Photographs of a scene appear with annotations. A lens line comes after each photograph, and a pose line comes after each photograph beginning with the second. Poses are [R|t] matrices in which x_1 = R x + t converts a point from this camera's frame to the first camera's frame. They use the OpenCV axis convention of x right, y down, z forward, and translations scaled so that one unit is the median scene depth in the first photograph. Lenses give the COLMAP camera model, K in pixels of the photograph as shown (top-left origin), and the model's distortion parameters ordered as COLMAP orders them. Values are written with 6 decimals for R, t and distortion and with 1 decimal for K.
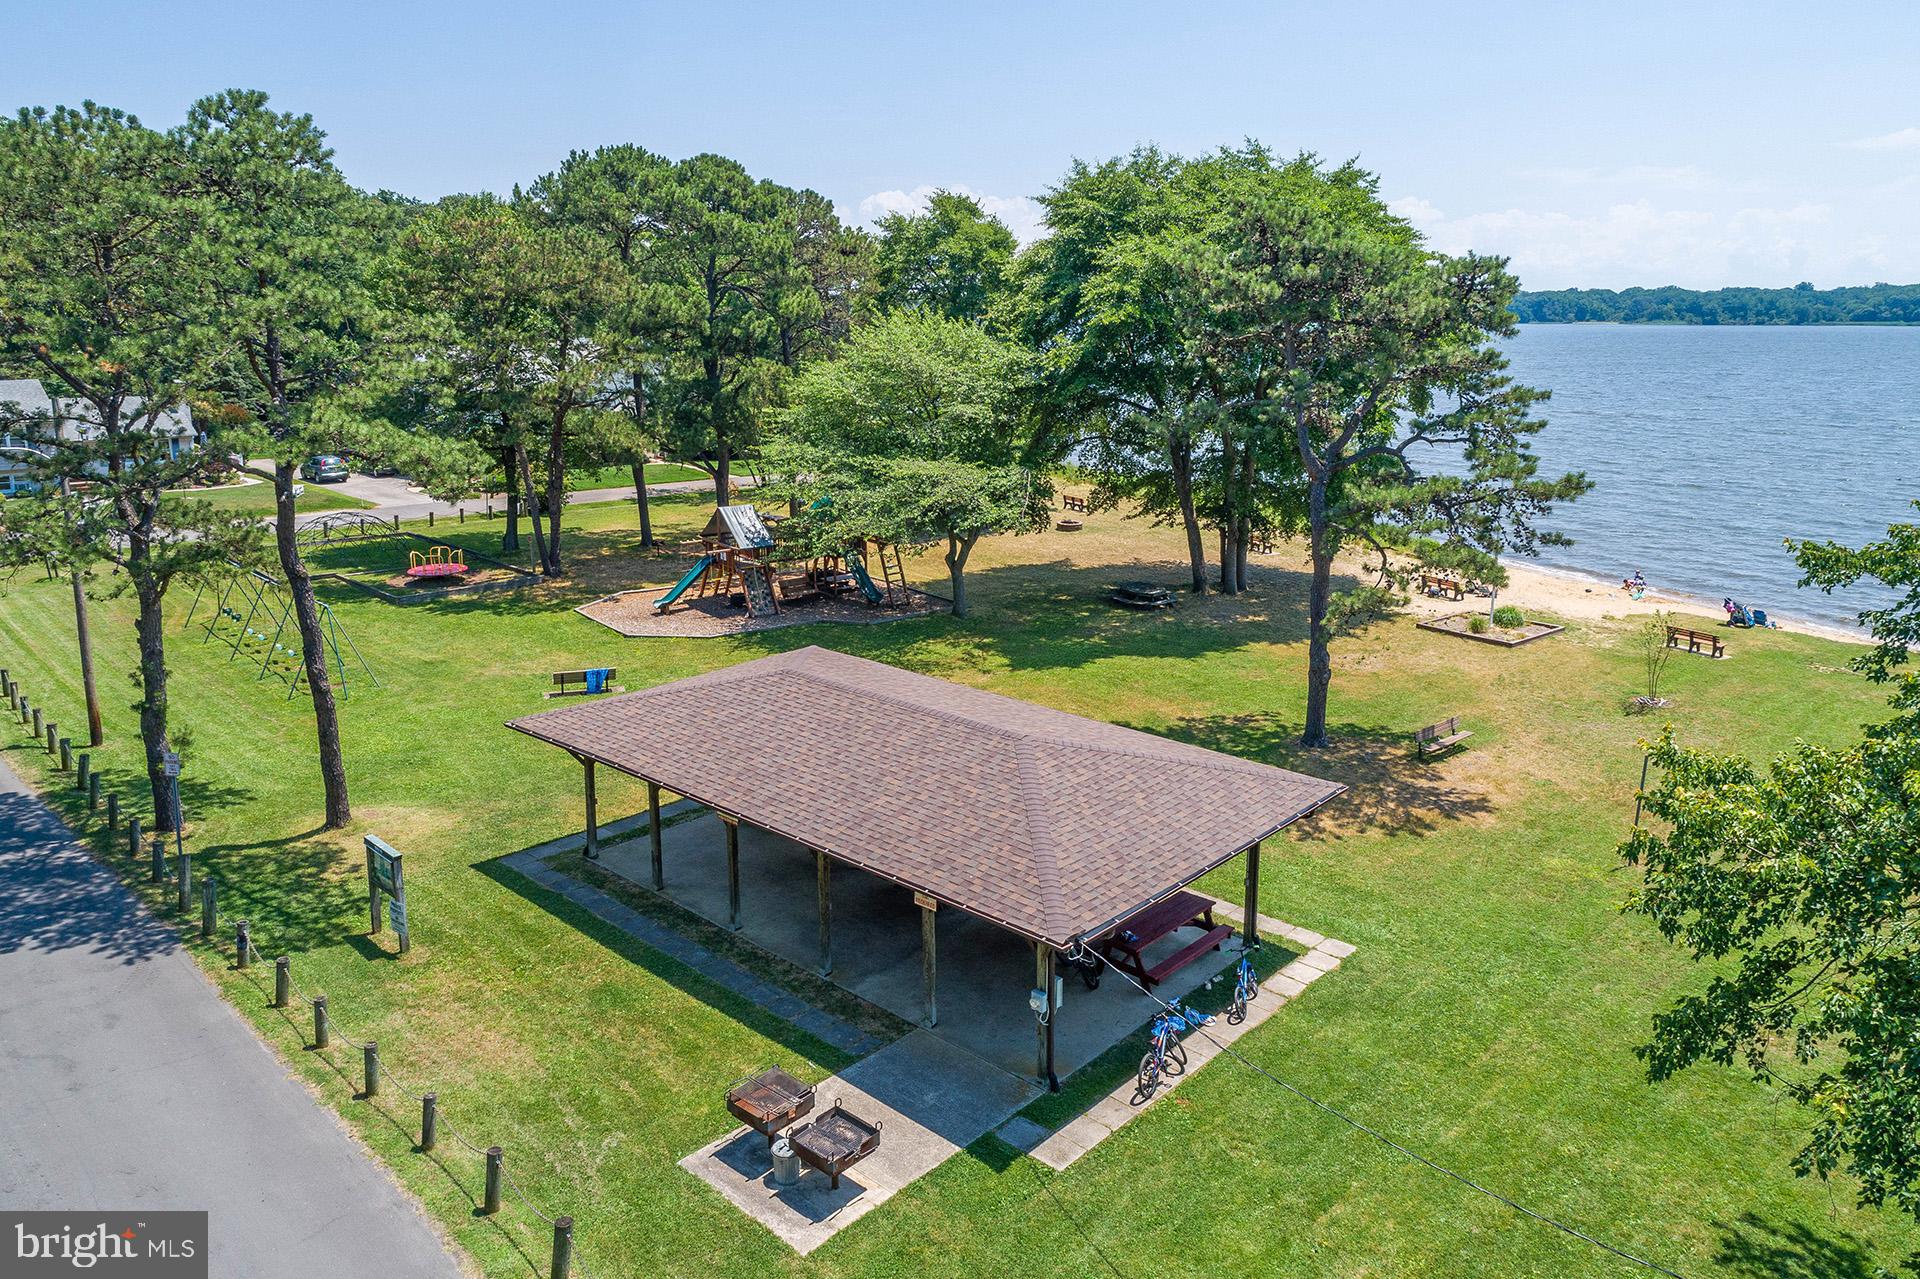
lens RADIAL K [[1305.2, 0, 954.2], [0, 1305.2, 567.3], [0, 0, 1]] dist [0.001225, 0.002196]
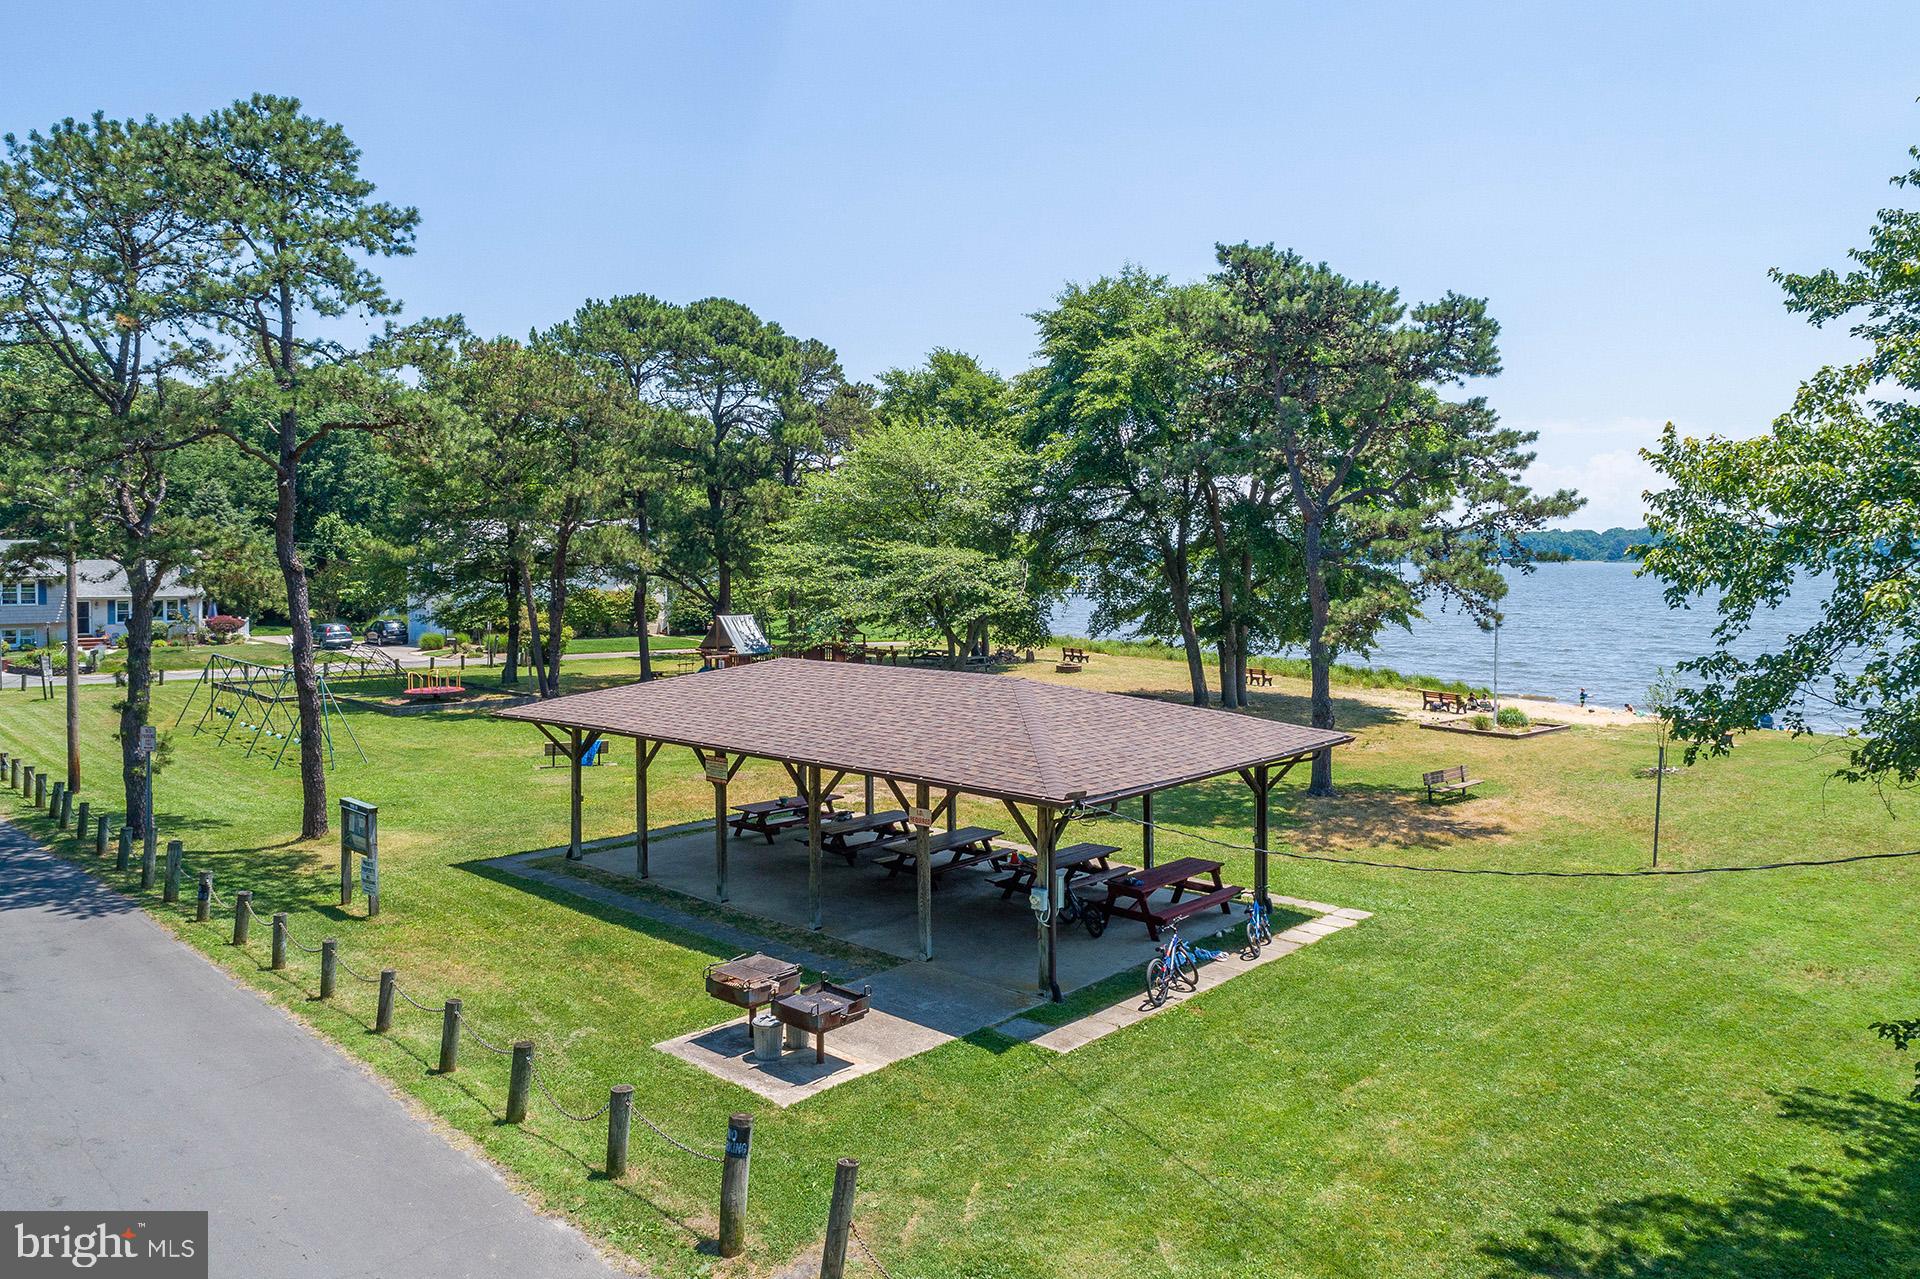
lens RADIAL K [[1296.2, 0, 955.4], [0, 1296.2, 637.4], [0, 0, 1]] dist [-0.001590, 0.006085]
pose [[0.999998, -0.002173, -0.000348, 0.003573], [0.002091, 0.987359, -0.158486, 0.215174], [0.000688, 0.158485, 0.987361, 0.031382]]
